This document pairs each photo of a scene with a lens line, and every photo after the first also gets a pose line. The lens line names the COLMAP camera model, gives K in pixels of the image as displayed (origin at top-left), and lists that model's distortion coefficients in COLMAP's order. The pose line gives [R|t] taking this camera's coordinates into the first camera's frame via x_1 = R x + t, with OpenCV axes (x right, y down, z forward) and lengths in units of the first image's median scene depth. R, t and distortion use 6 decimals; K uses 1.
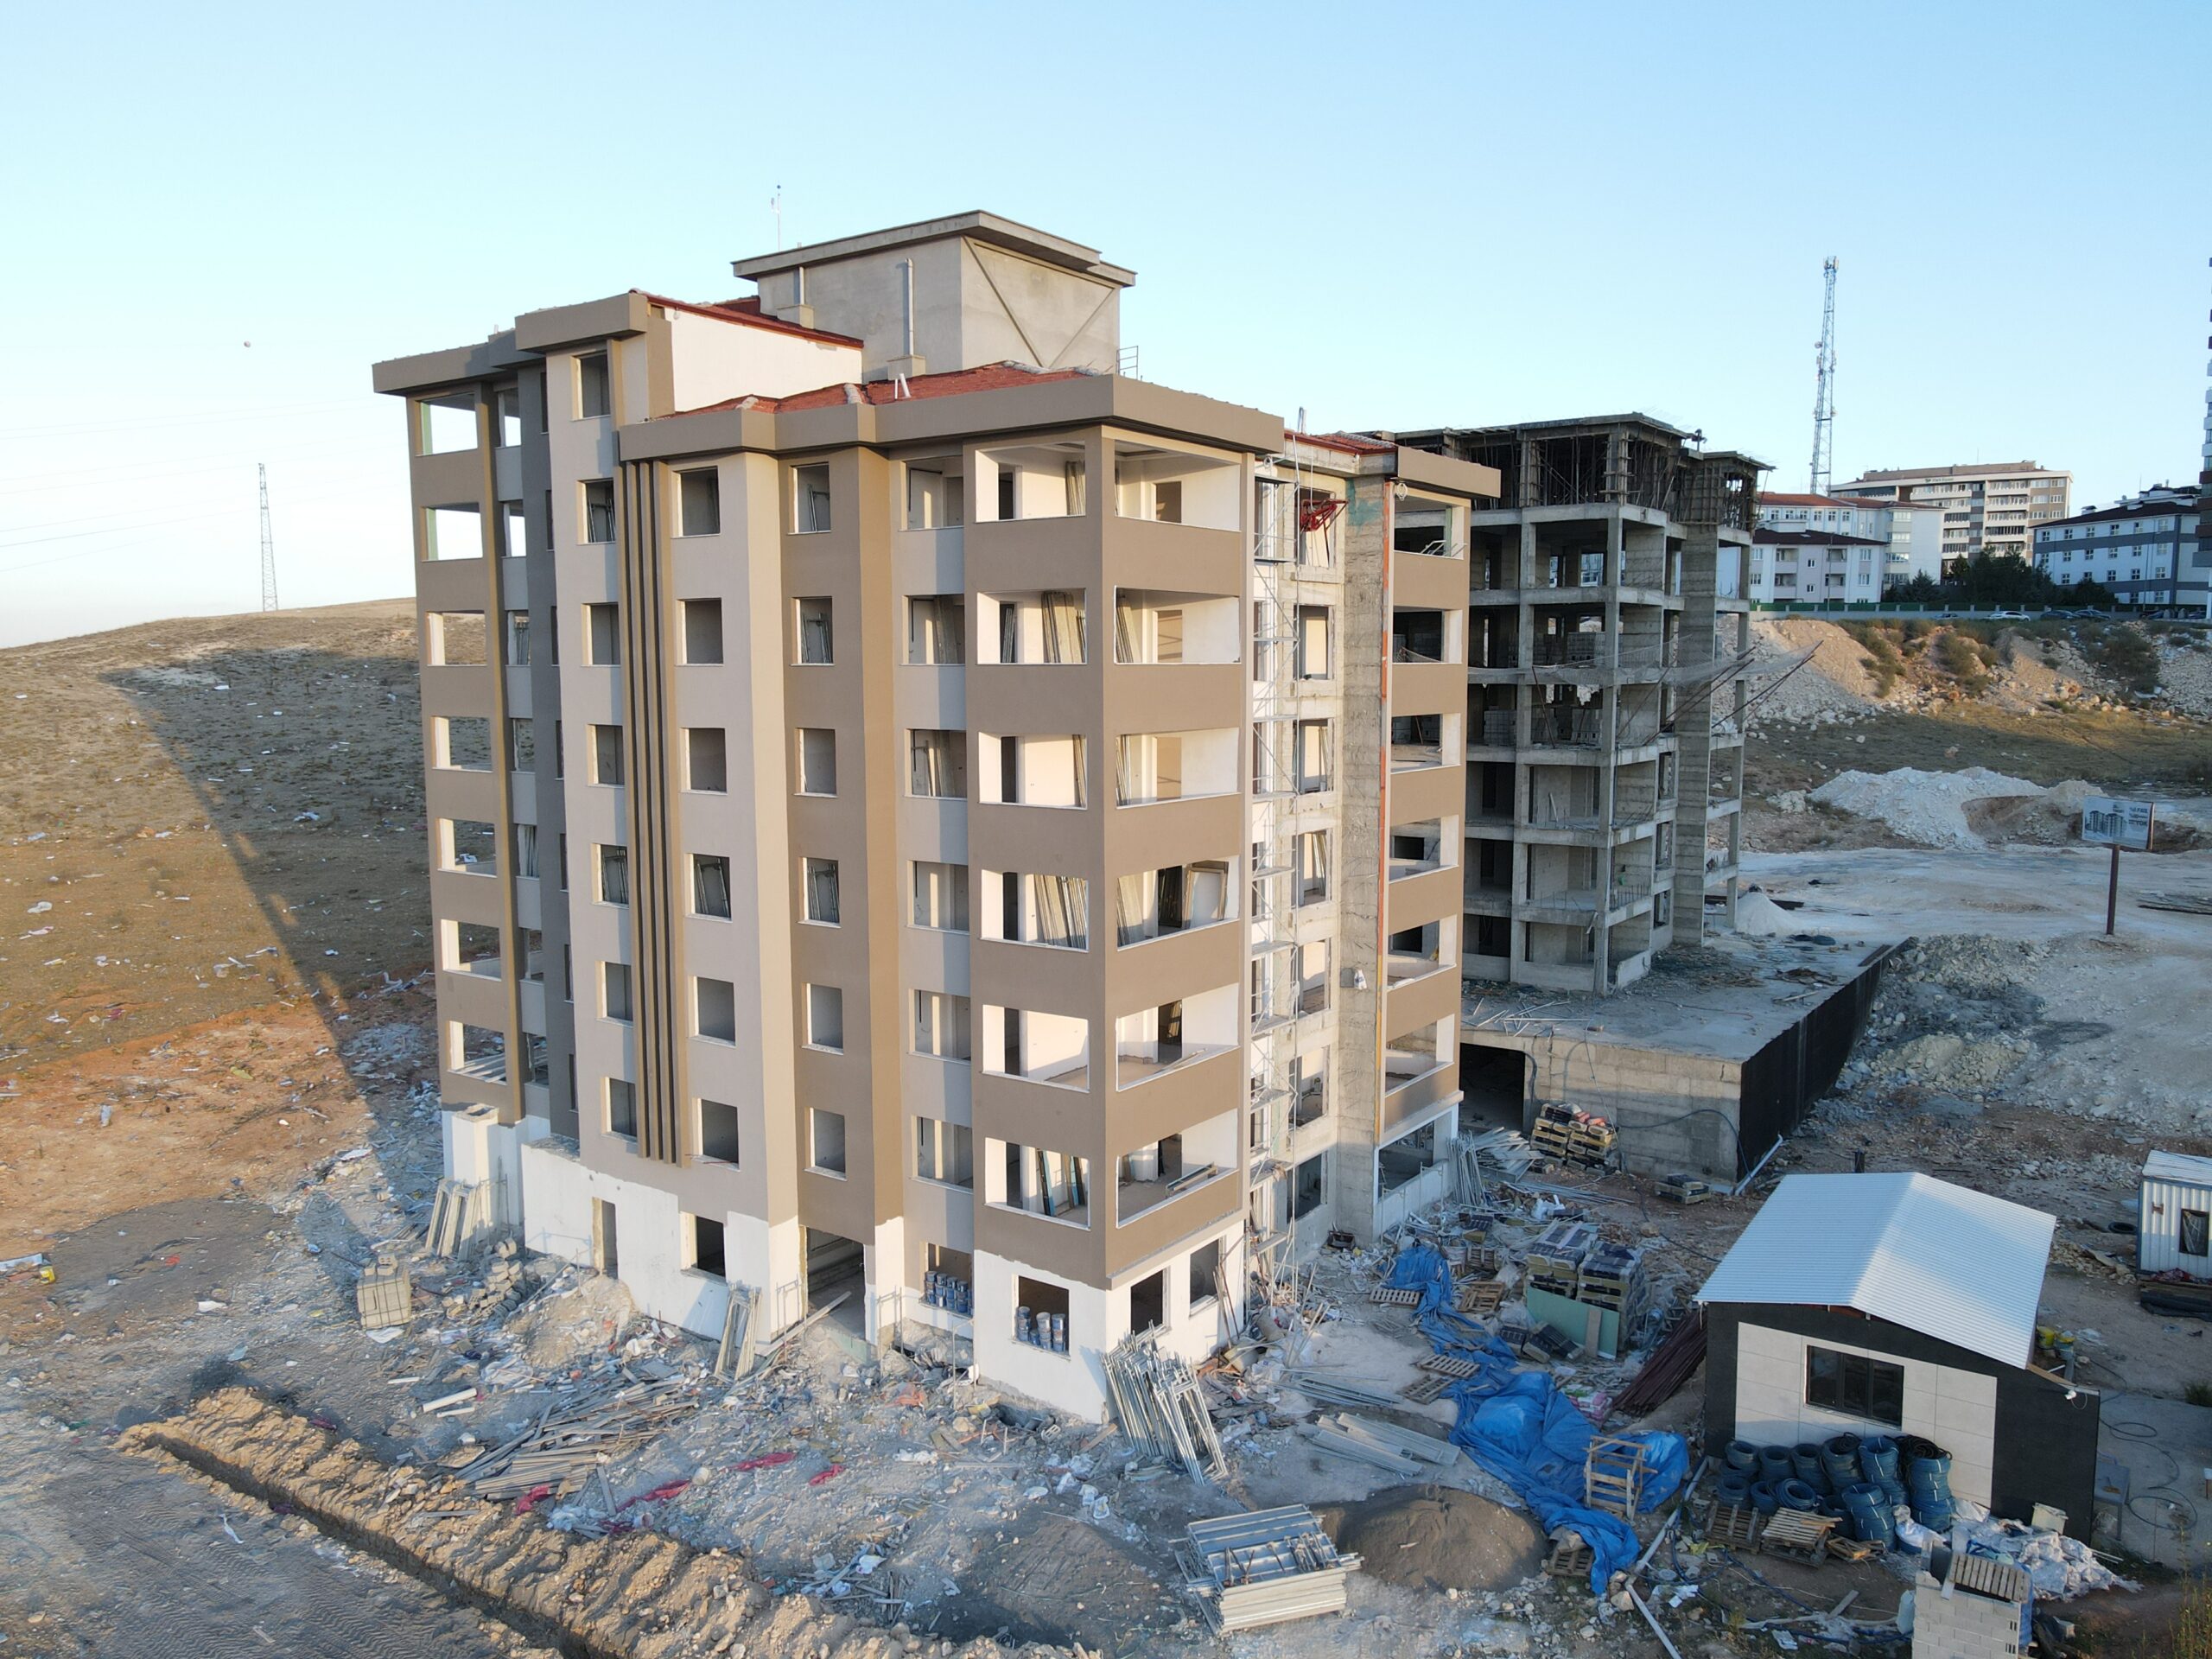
lens RADIAL K [[1605.3, 0, 1109.4], [0, 1605.3, 838.4], [0, 0, 1]] dist [0.031210, -0.013727]
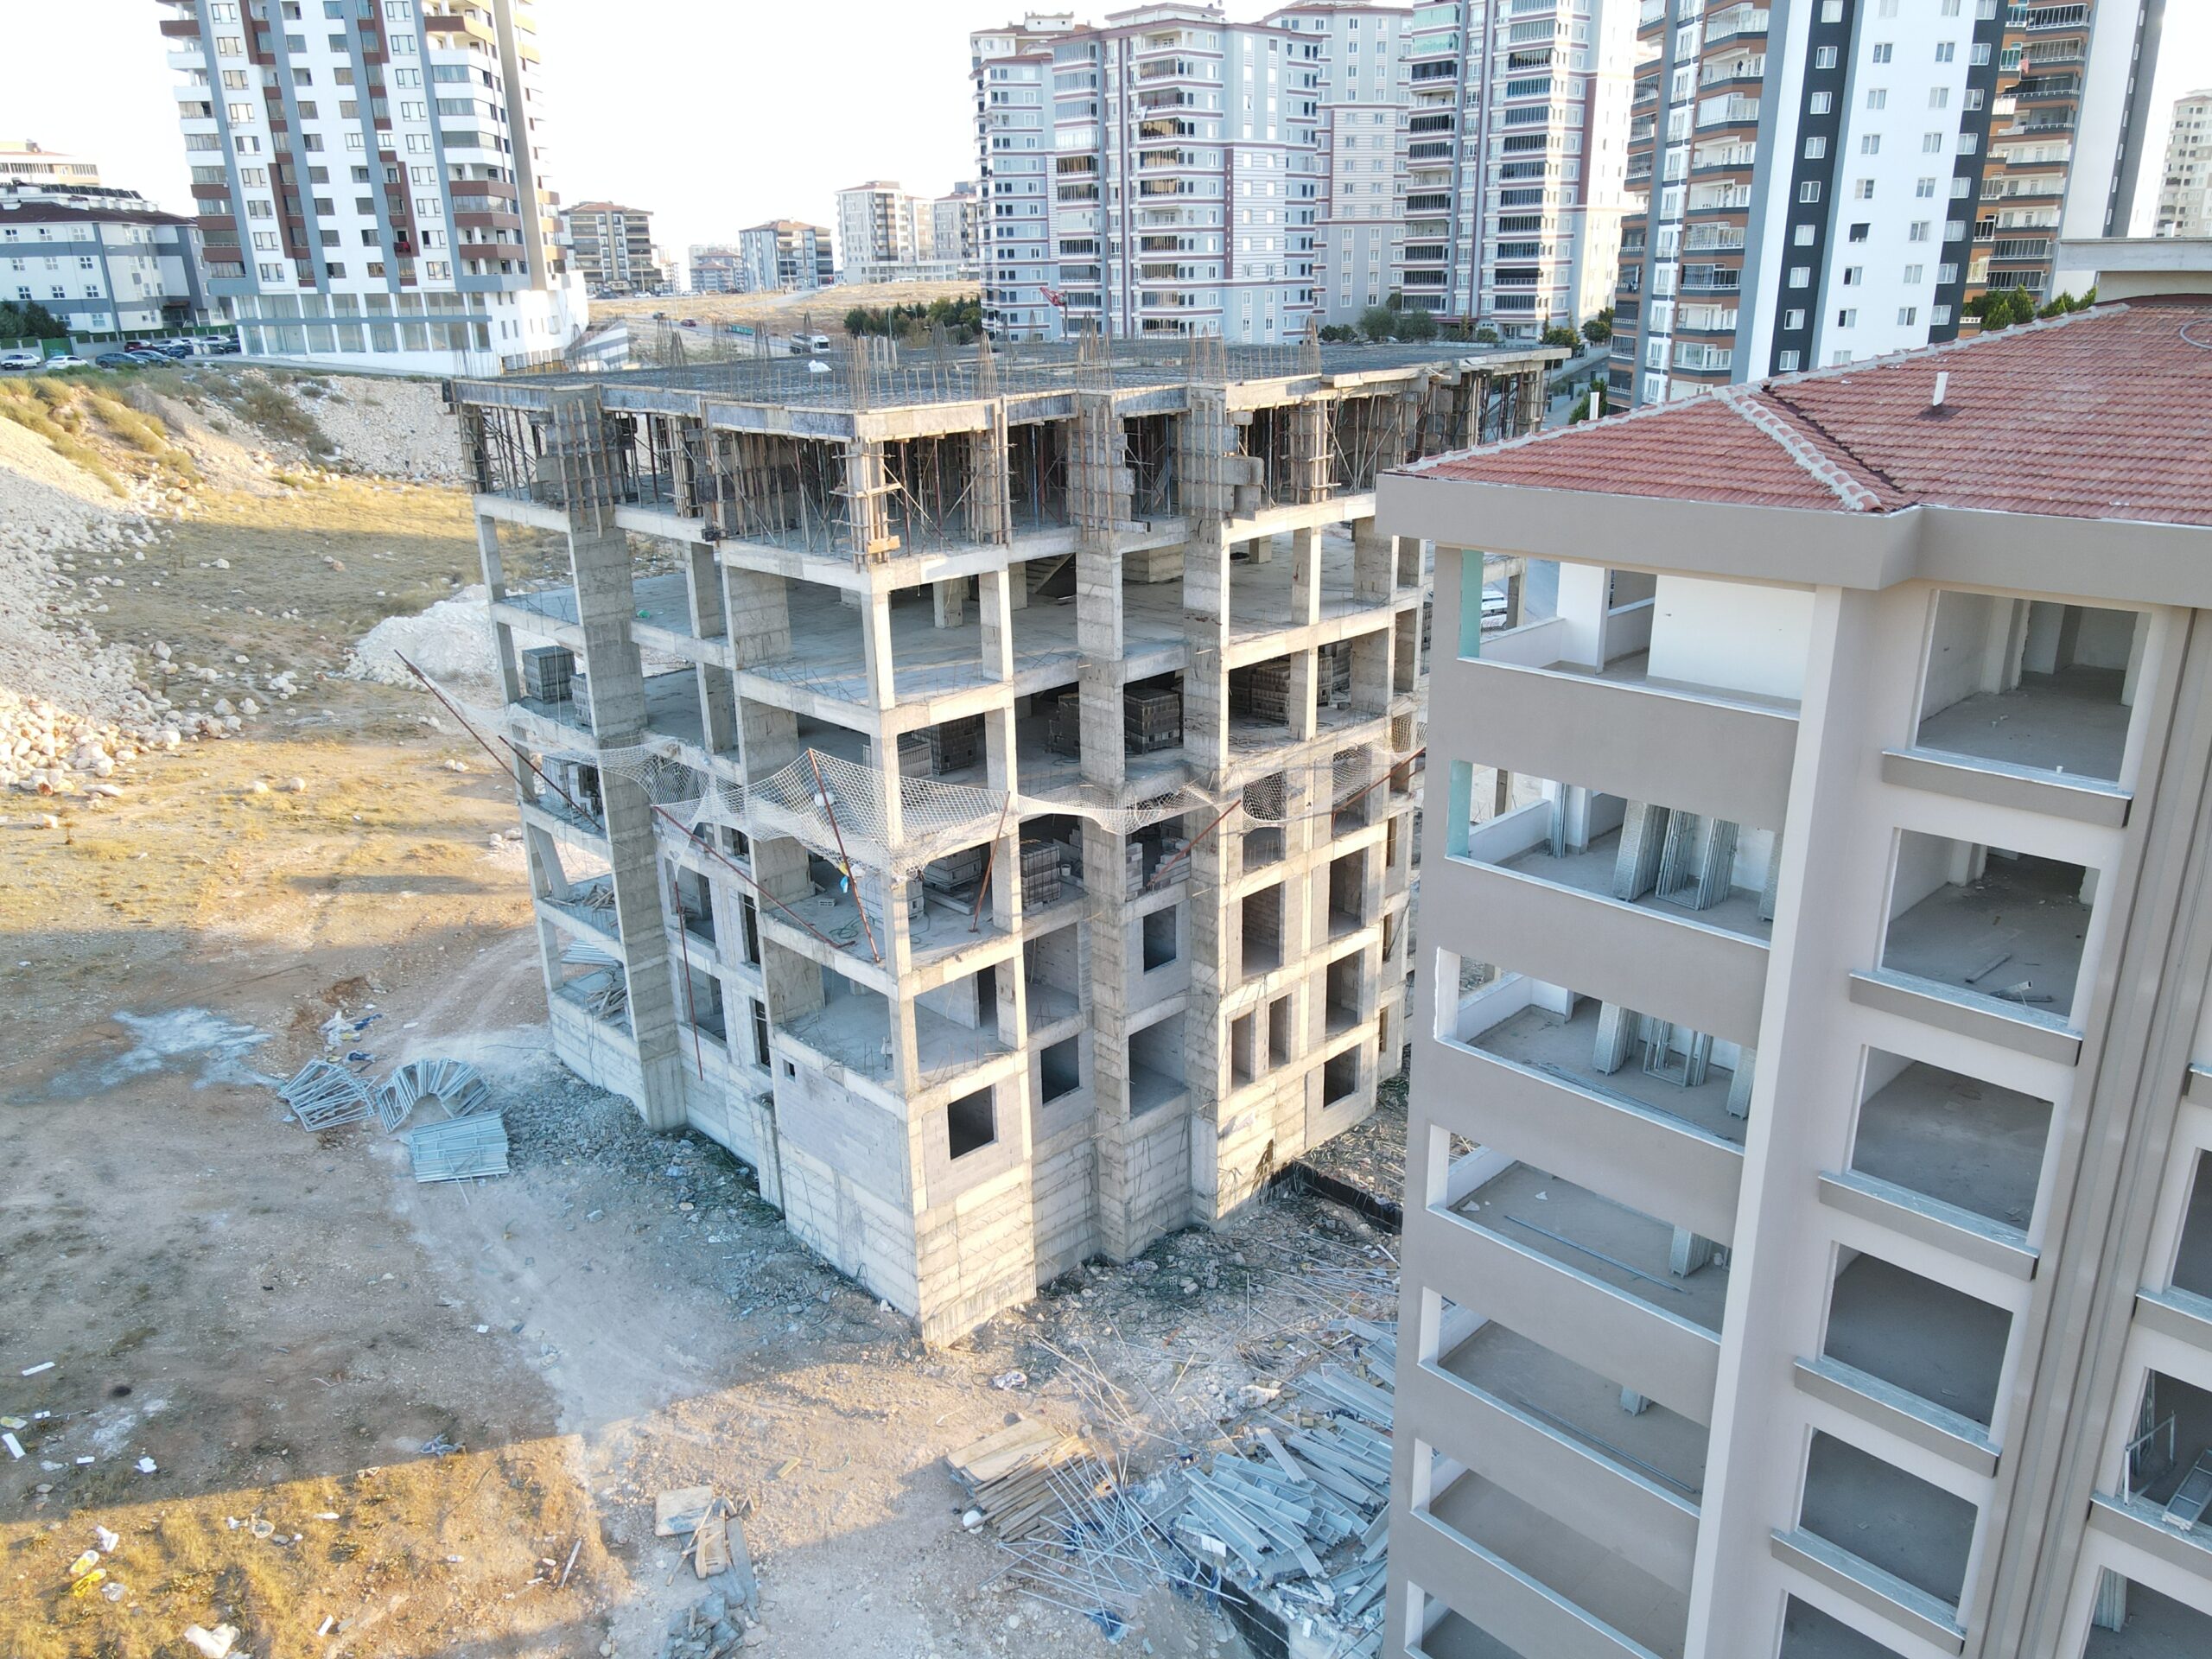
lens RADIAL K [[1603.3, 0, 1111.3], [0, 1603.3, 845.7], [0, 0, 1]] dist [0.019408, -0.000368]
pose [[0.172296, -0.336959, 0.925620, -0.766733], [0.129670, 0.939254, 0.317786, -0.424048], [-0.976473, 0.065272, 0.205523, 1.463597]]
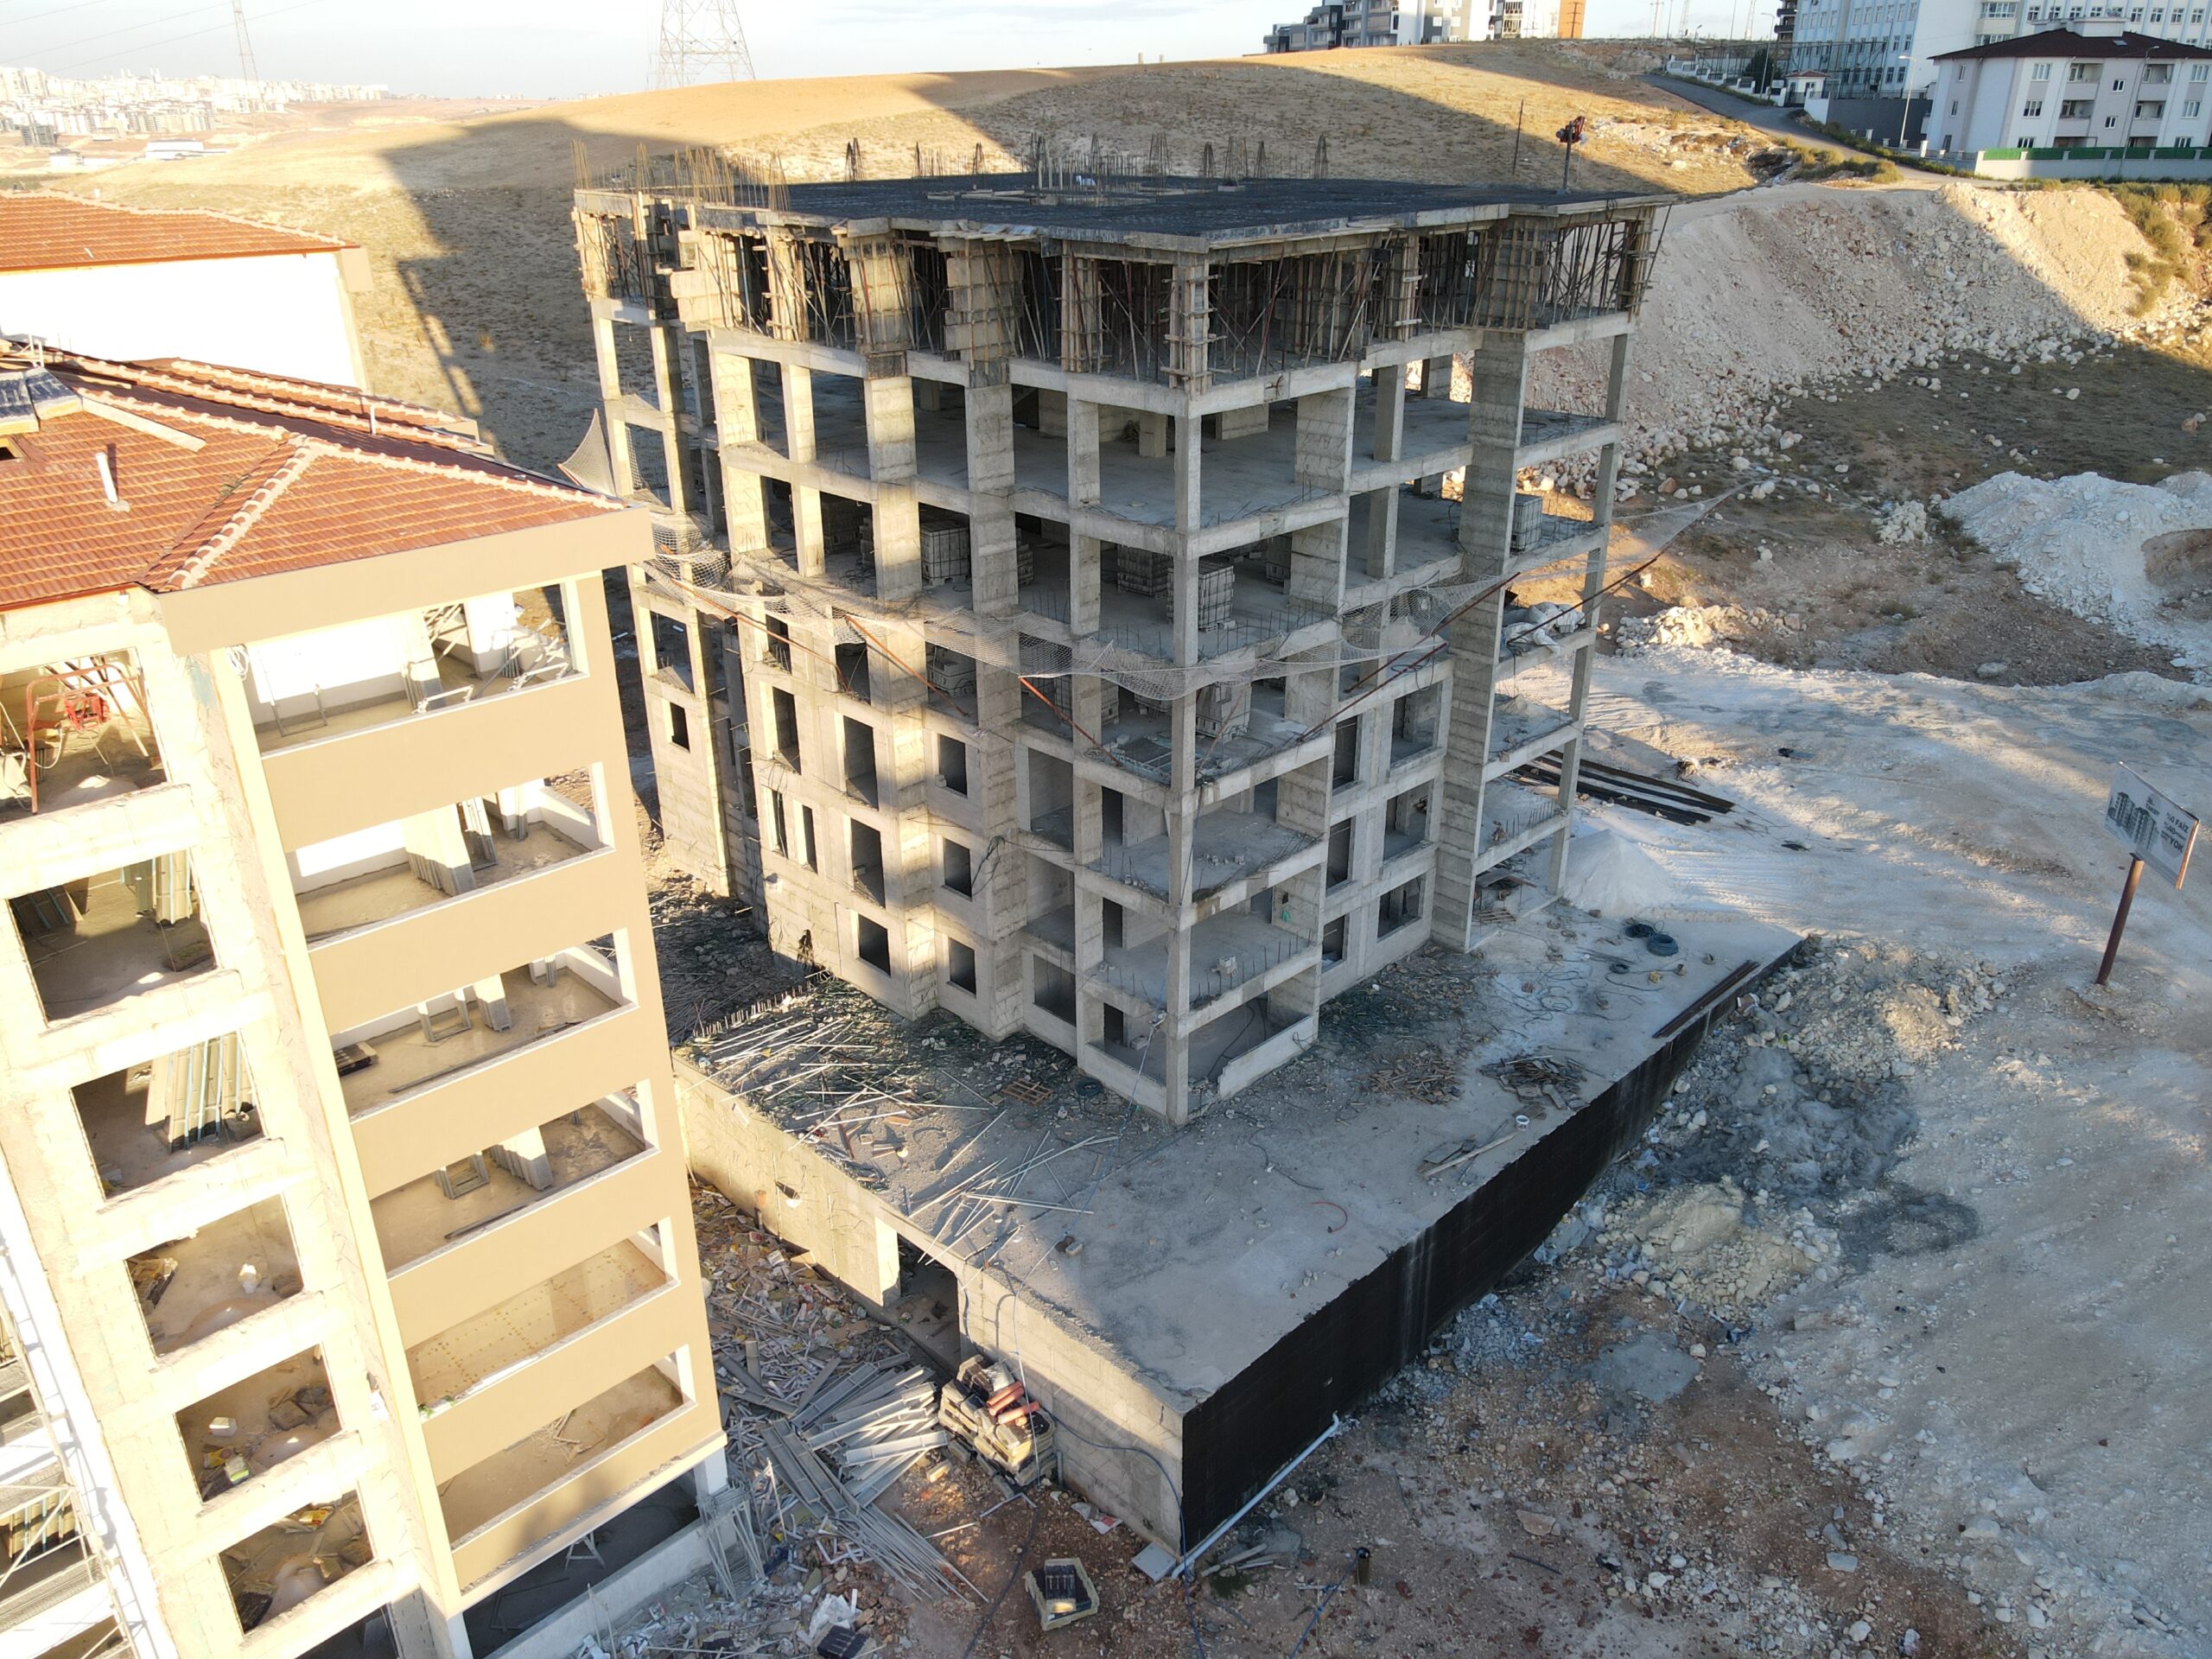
lens RADIAL K [[1612.9, 0, 1109.3], [0, 1612.9, 839.3], [0, 0, 1]] dist [0.007795, 0.022372]
pose [[0.985871, 0.067587, -0.153267, 0.538575], [-0.015451, 0.947777, 0.318560, -0.333786], [0.166793, -0.311691, 0.935430, 0.572523]]
